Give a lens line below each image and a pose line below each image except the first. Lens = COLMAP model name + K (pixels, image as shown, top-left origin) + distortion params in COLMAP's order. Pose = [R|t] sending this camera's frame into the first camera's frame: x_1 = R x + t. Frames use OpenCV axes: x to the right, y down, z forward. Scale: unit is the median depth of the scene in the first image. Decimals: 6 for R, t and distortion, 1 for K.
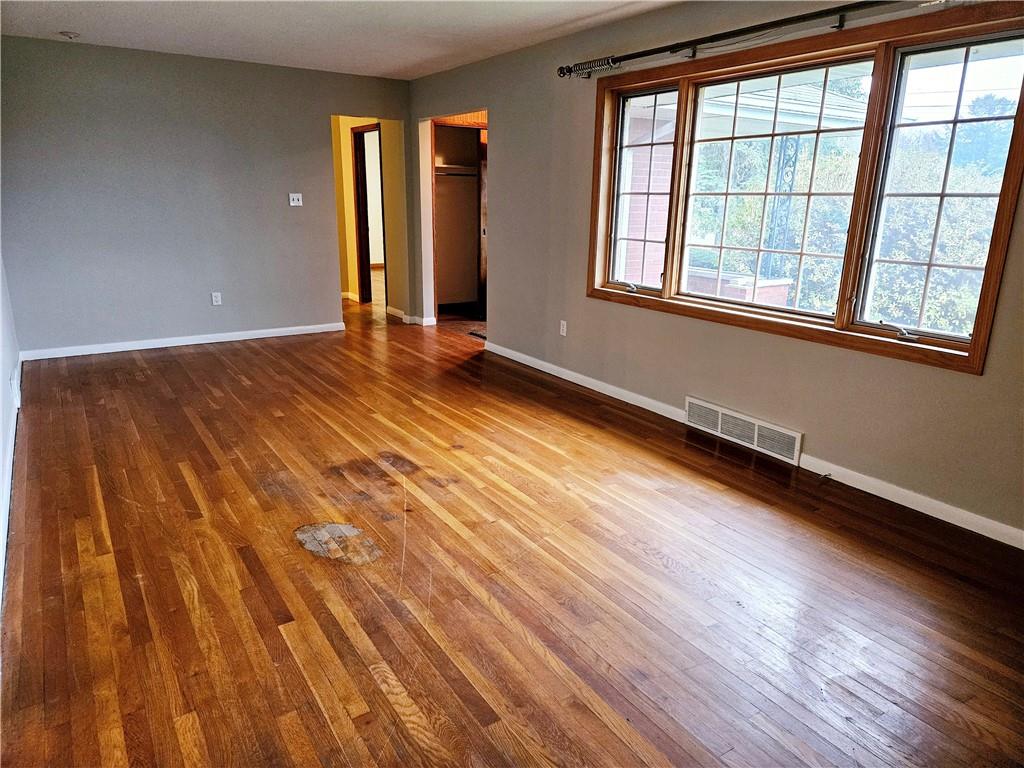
lens RADIAL K [[675.6, 0, 512.0], [0, 675.6, 384.0], [0, 0, 1]] dist [0.069219, -0.000566]
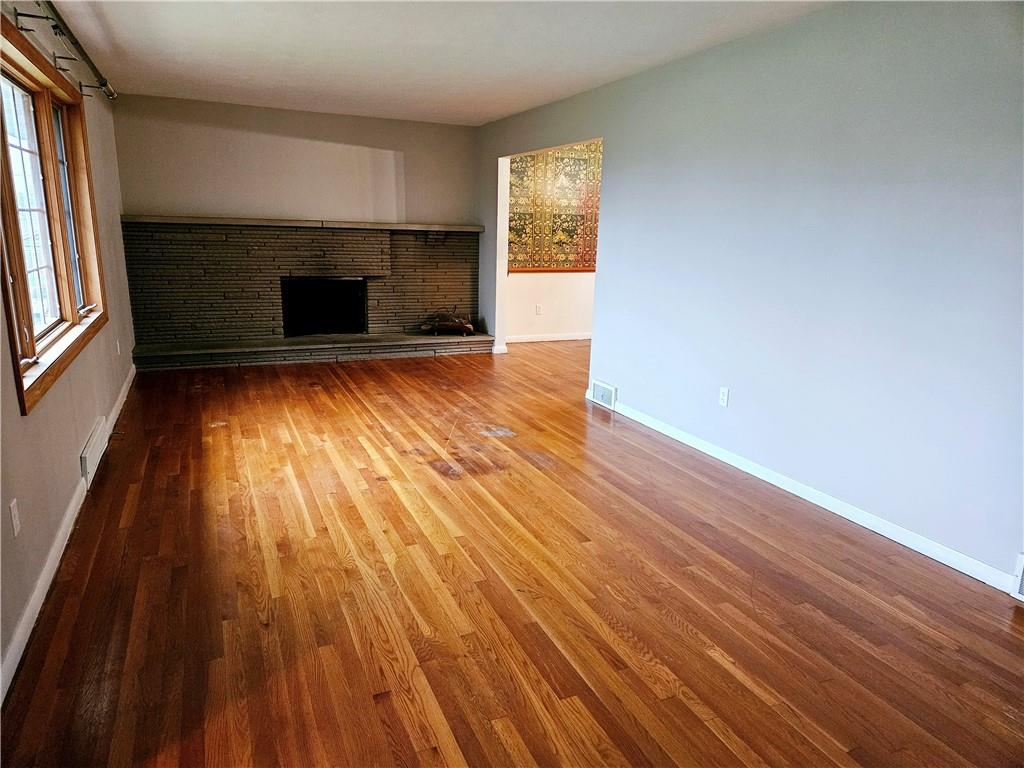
lens RADIAL K [[675.6, 0, 512.0], [0, 675.6, 384.0], [0, 0, 1]] dist [0.069219, -0.000566]
pose [[-0.985652, -0.076002, 0.150712, -0.445757], [0.005698, 0.877398, 0.479729, -0.549341], [-0.168695, 0.473704, -0.864376, 1.935494]]
